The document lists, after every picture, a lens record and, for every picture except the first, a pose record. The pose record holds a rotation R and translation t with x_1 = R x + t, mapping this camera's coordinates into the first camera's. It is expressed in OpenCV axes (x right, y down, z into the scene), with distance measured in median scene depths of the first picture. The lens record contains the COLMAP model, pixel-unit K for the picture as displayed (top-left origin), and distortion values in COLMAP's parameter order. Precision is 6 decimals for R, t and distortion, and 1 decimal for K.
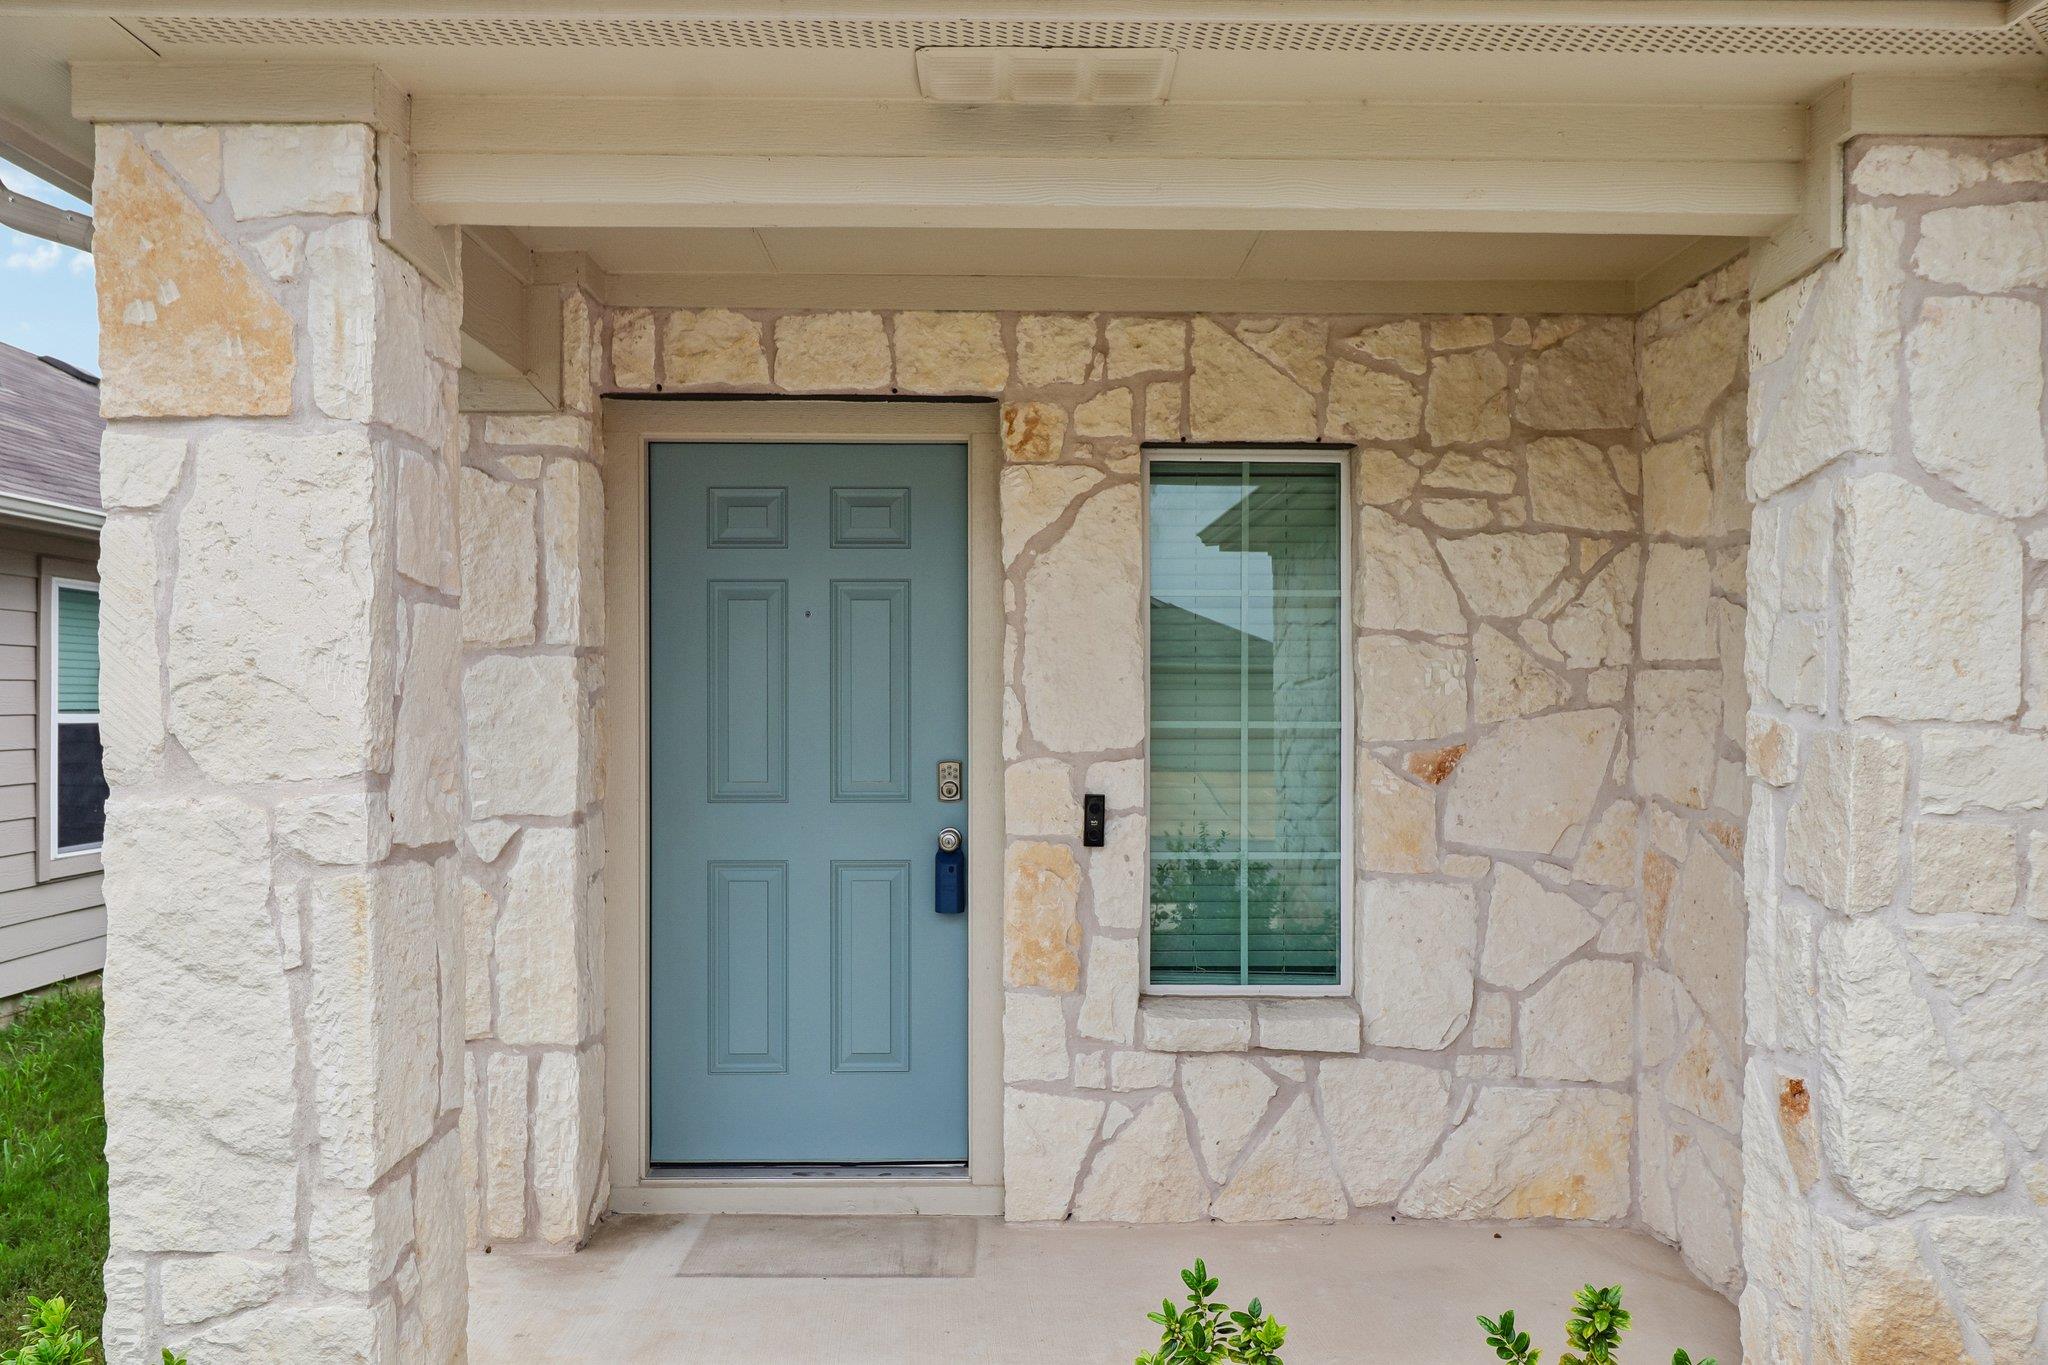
lens RADIAL K [[1536.5, 0, 1008.8], [0, 1536.5, 725.7], [0, 0, 1]] dist [0.003066, -0.001226]
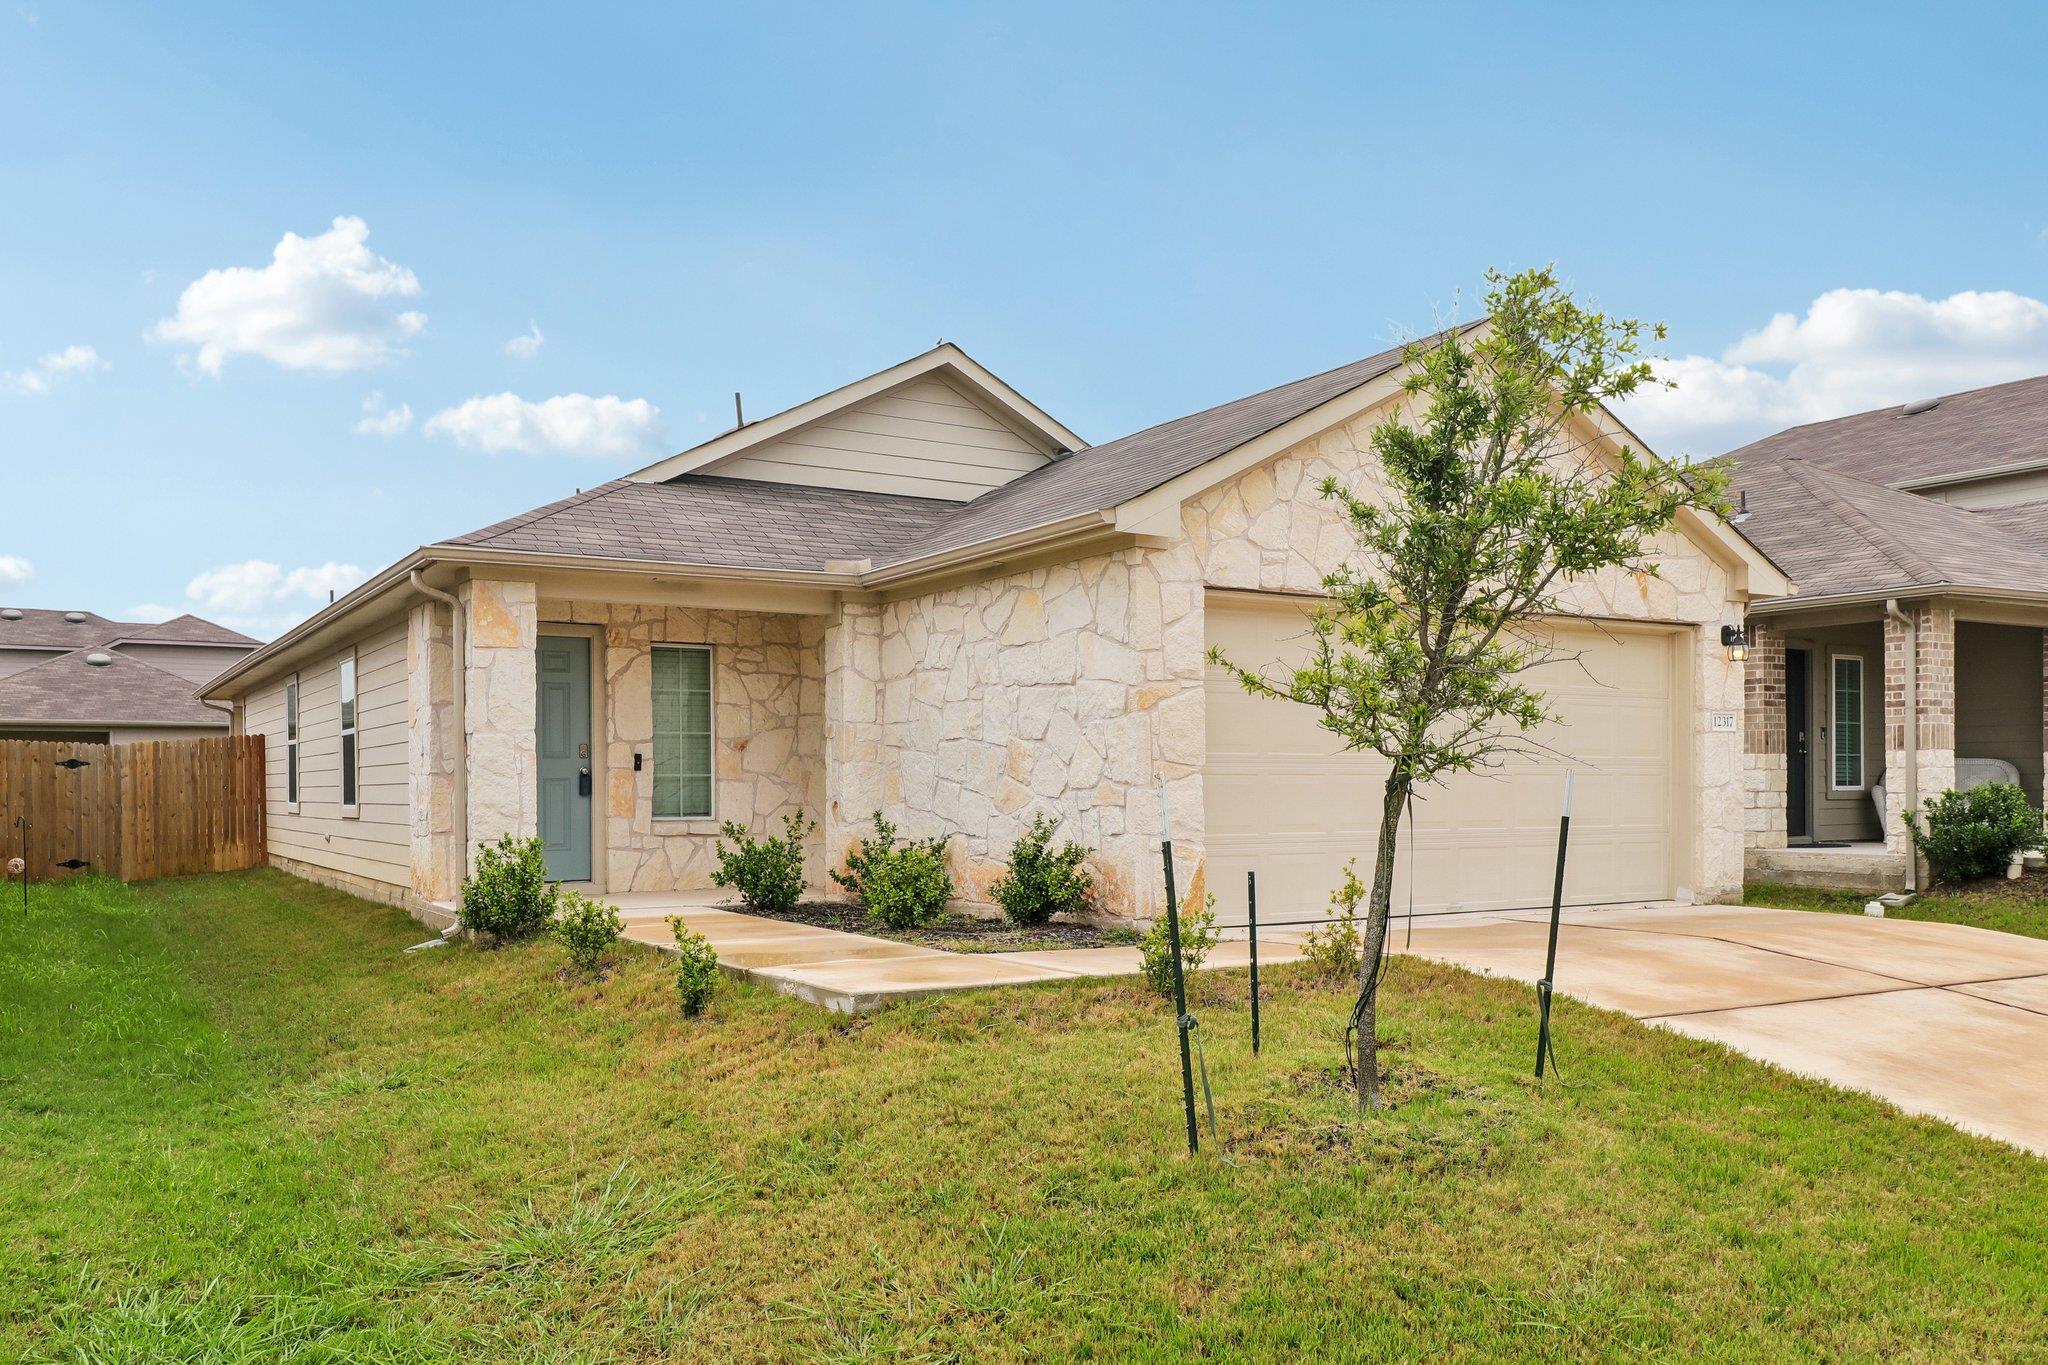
lens RADIAL K [[1621.9, 0, 1016.0], [0, 1621.9, 688.8], [0, 0, 1]] dist [-0.000171, 0.001236]
pose [[0.858825, 0.022907, 0.511756, -0.965529], [0.018085, 0.997021, -0.074978, 0.172596], [-0.511949, 0.073648, 0.855853, -2.201677]]
